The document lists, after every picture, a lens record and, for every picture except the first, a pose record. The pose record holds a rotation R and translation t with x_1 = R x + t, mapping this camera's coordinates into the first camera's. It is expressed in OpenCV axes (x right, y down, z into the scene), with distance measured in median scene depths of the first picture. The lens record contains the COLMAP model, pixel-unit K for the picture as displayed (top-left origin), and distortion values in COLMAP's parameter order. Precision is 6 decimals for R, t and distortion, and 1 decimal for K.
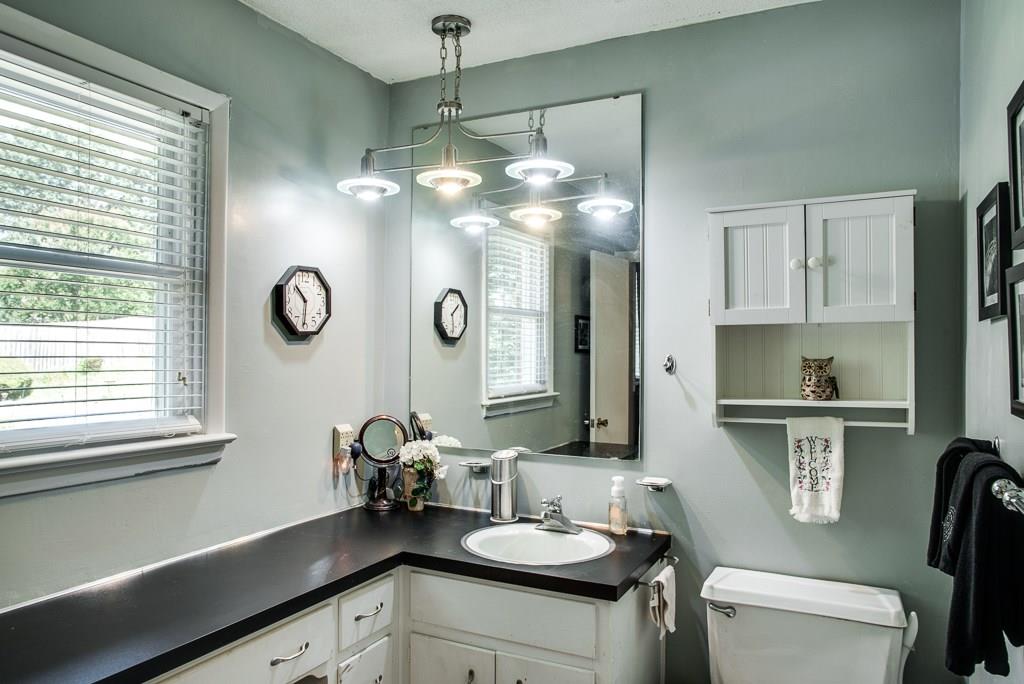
lens RADIAL K [[734.5, 0, 512.0], [0, 734.5, 342.0], [0, 0, 1]] dist [-0.012232, -0.002201]
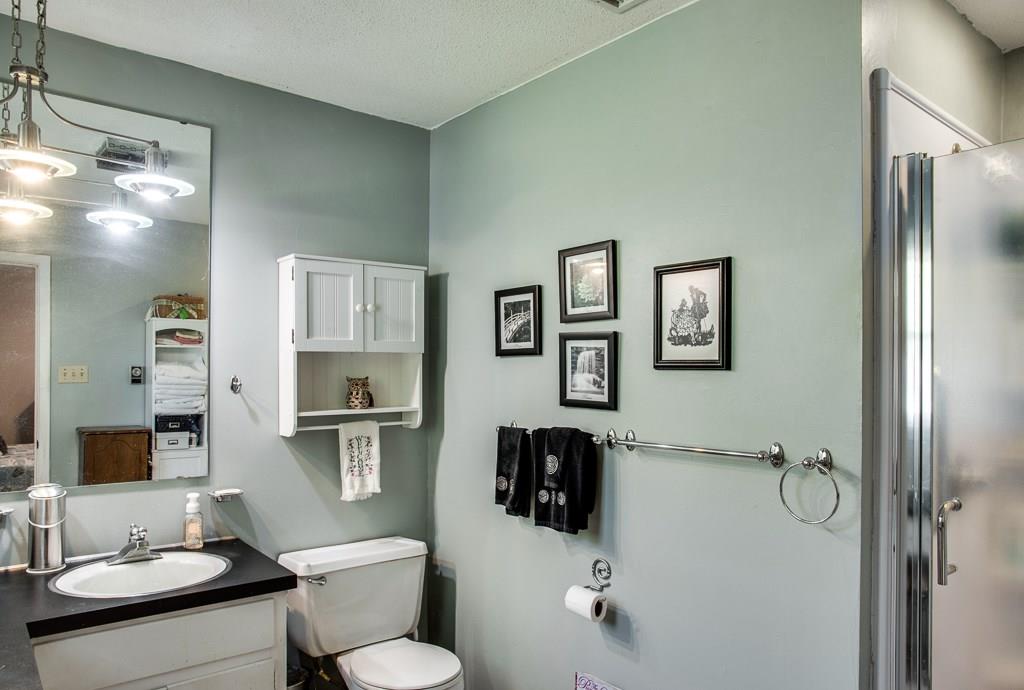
lens RADIAL K [[697.5, 0, 511.6], [0, 697.5, 373.3], [0, 0, 1]] dist [0.001739, 0.001327]
pose [[0.420164, 0.001508, 0.907447, -0.636113], [-0.011617, 0.999926, 0.003718, 0.005332], [-0.907374, -0.012104, 0.420150, 0.204950]]
